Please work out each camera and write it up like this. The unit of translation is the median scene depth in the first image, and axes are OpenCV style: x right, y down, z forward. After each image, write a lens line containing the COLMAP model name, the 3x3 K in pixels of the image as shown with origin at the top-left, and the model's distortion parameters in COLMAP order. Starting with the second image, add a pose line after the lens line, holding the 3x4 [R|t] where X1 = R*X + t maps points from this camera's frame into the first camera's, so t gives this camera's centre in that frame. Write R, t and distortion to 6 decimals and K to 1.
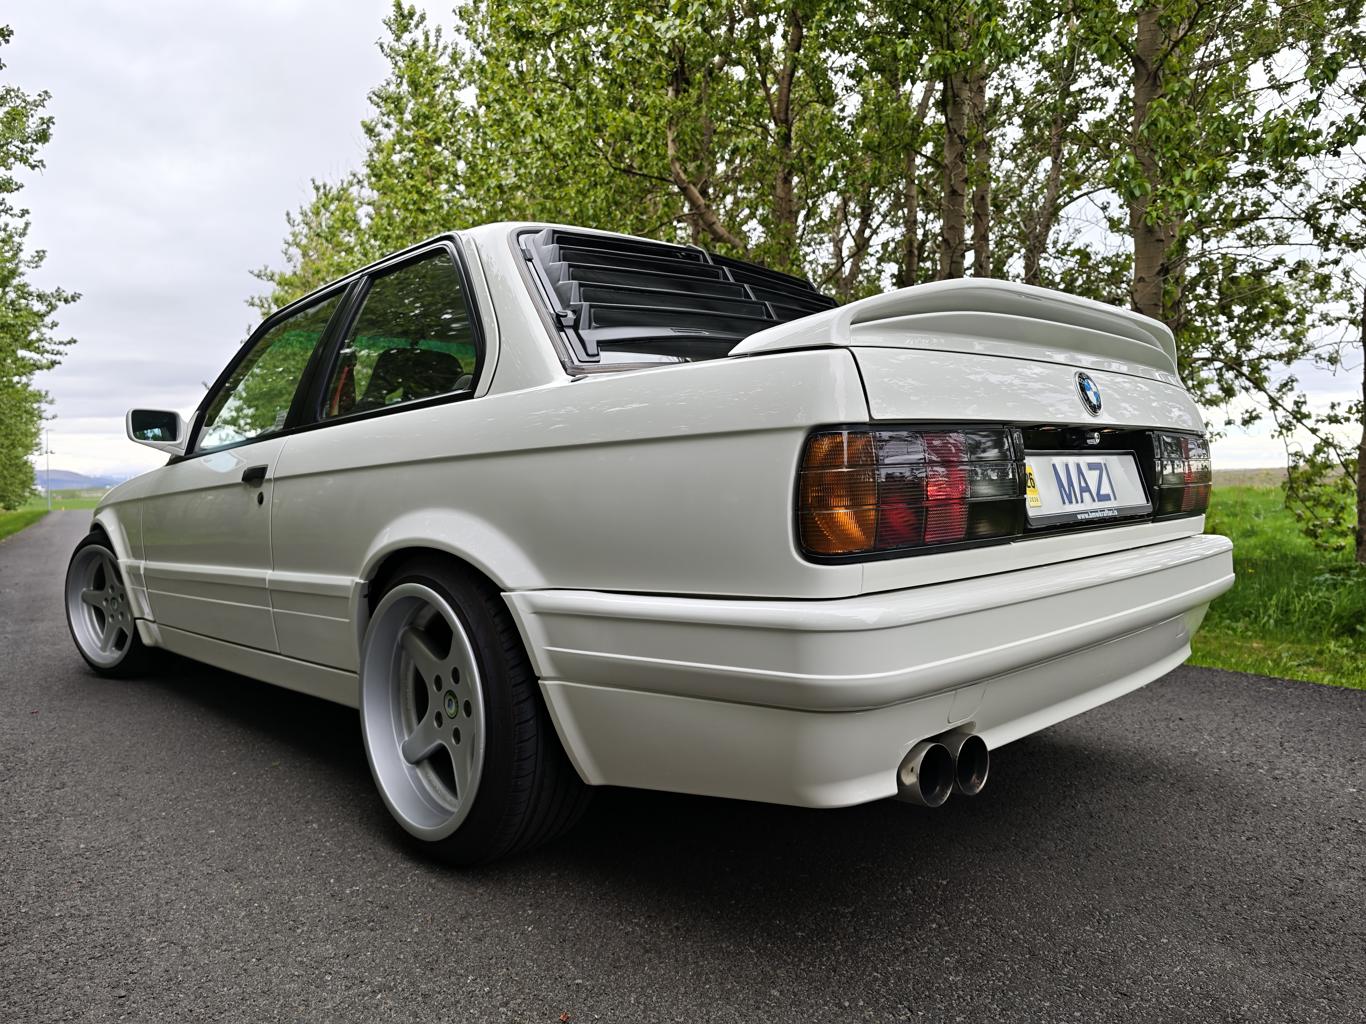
lens RADIAL K [[931.6, 0, 738.6], [0, 931.6, 505.5], [0, 0, 1]] dist [-0.016028, 0.022492]
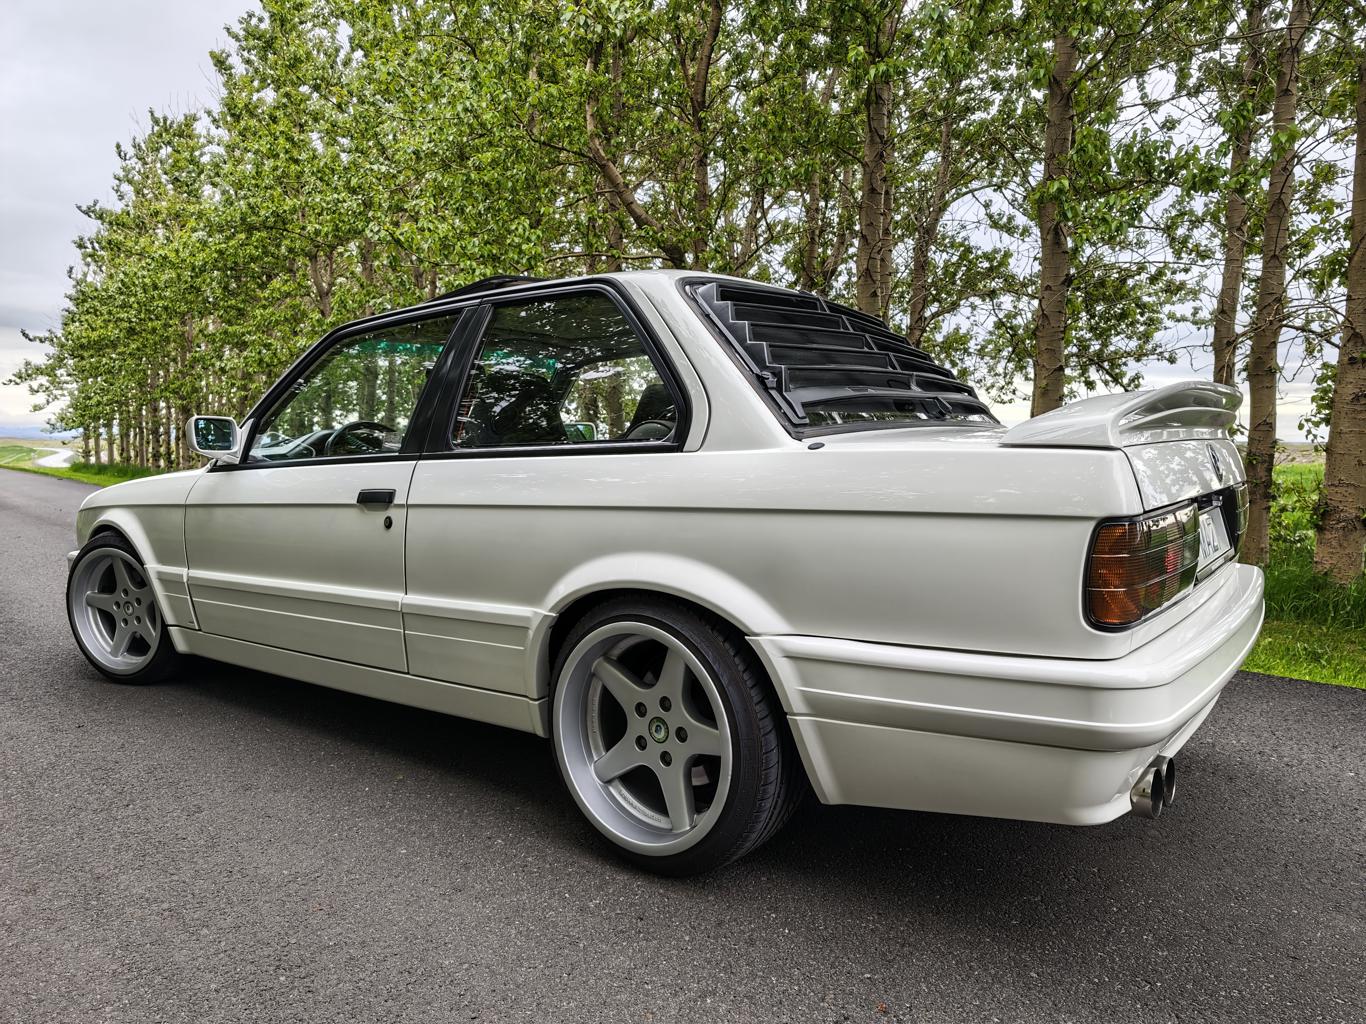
lens RADIAL K [[929.2, 0, 697.9], [0, 929.2, 515.5], [0, 0, 1]] dist [0.005825, -0.002525]
pose [[0.987581, 0.008503, 0.156878, -0.235610], [-0.017744, 0.998182, 0.057600, -0.055840], [-0.156103, -0.059668, 0.985937, -0.040328]]
